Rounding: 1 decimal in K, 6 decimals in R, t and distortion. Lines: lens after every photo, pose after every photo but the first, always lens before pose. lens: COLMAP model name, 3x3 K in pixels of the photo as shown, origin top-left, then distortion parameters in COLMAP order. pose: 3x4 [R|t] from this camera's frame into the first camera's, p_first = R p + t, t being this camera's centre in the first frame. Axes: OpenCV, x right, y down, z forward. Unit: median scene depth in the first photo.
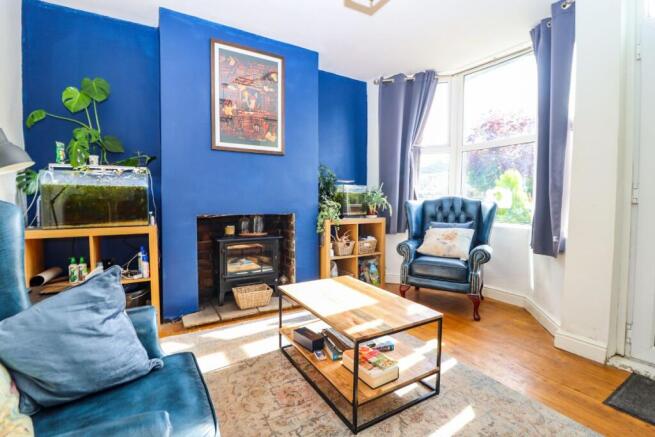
lens RADIAL K [[319.3, 0, 325.9], [0, 319.3, 211.9], [0, 0, 1]] dist [-0.031641, -0.000207]
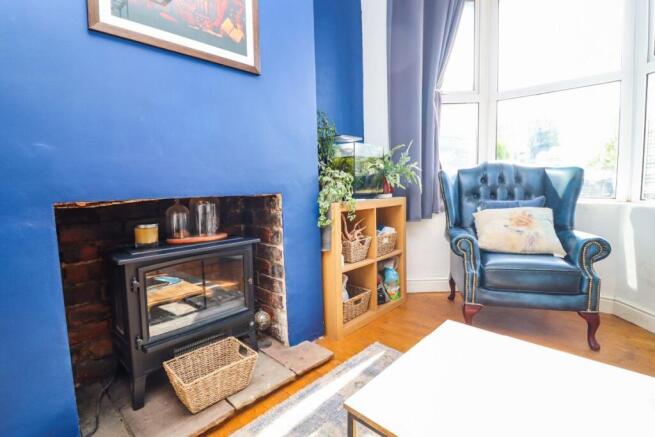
lens RADIAL K [[319.3, 0, 325.9], [0, 319.3, 211.9], [0, 0, 1]] dist [-0.031641, -0.000207]
pose [[0.958802, -0.047532, 0.280071, -0.170650], [0.034302, 0.998060, 0.051954, 0.010925], [-0.281998, -0.040207, 0.958572, 0.469846]]
